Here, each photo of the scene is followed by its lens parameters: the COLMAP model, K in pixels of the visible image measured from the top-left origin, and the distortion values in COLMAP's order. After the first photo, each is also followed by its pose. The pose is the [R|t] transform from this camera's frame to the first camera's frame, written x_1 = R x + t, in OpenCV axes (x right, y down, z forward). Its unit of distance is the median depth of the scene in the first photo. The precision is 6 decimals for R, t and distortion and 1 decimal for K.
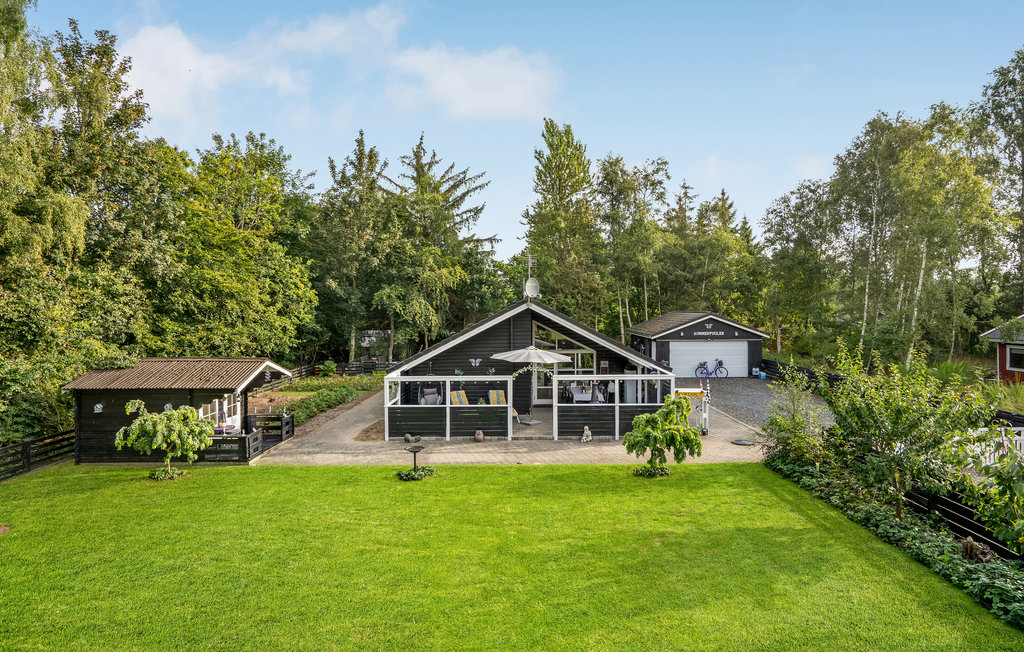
lens RADIAL K [[568.6, 0, 528.5], [0, 568.6, 308.1], [0, 0, 1]] dist [-0.001137, 0.000909]
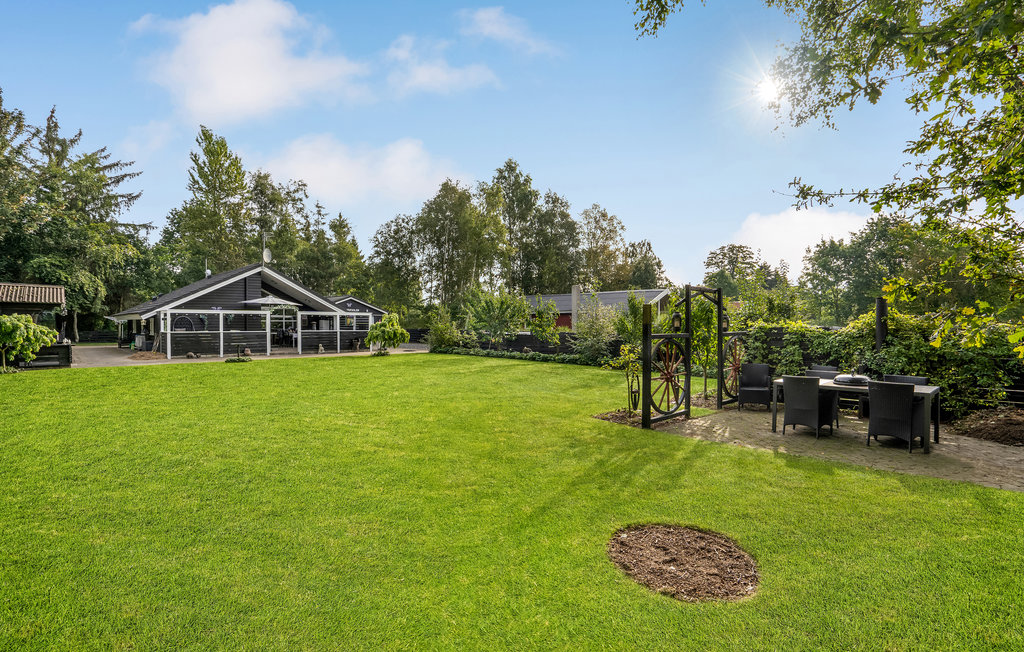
lens RADIAL K [[487.7, 0, 512.0], [0, 487.7, 326.0], [0, 0, 1]] dist [-0.030445, 0.000066]
pose [[0.727303, -0.002369, 0.686313, -0.231225], [-0.000097, 0.999994, 0.003555, 0.082915], [-0.686317, -0.002652, 0.727298, -0.173589]]
